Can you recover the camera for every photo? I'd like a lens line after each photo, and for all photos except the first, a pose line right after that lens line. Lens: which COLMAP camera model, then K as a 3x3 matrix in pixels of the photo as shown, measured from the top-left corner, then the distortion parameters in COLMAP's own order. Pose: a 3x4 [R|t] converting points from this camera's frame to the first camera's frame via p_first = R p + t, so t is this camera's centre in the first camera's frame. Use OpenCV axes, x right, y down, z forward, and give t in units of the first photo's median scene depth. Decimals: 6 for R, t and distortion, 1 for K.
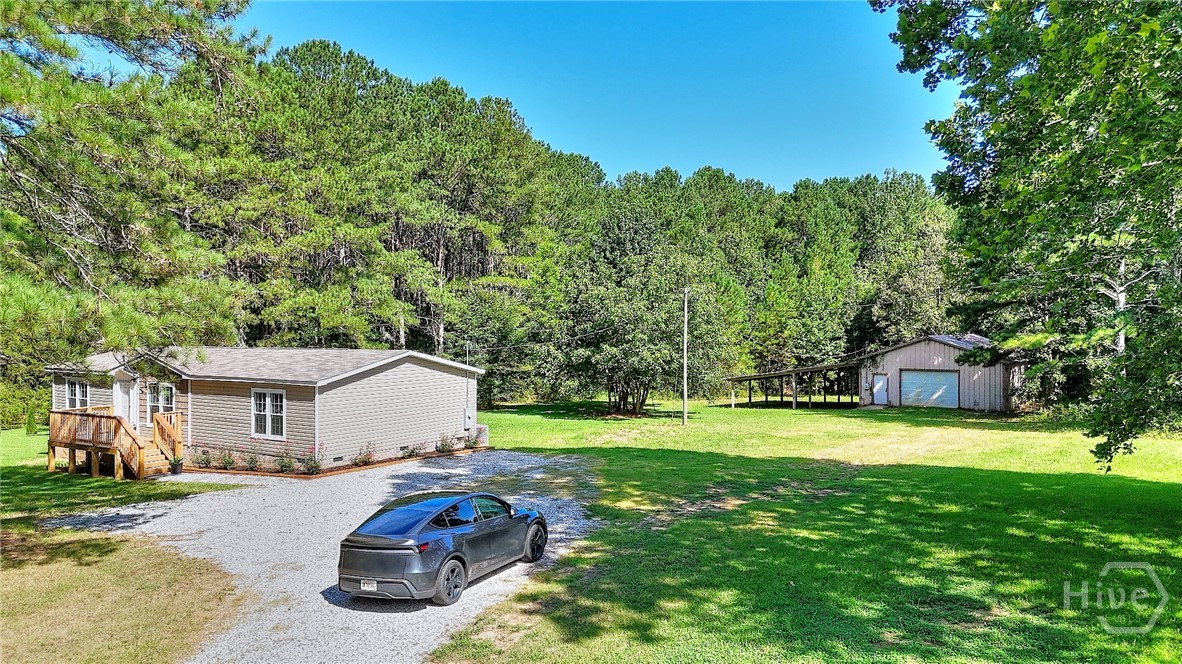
lens RADIAL K [[860.7, 0, 586.7], [0, 860.7, 341.5], [0, 0, 1]] dist [0.093351, -0.098771]
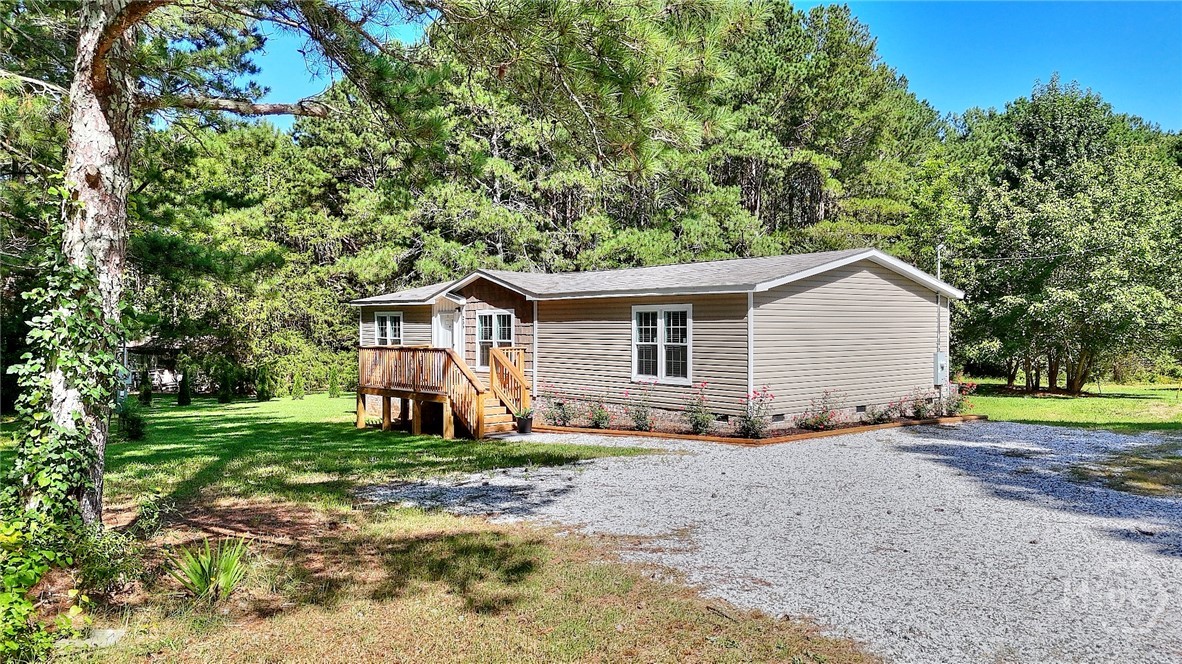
lens RADIAL K [[860.7, 0, 586.7], [0, 860.7, 341.5], [0, 0, 1]] dist [0.093351, -0.098771]
pose [[0.962069, 0.002271, -0.272797, -0.216974], [-0.002174, 0.999997, 0.000658, 0.071310], [0.272798, -0.000040, 0.962071, 0.333264]]
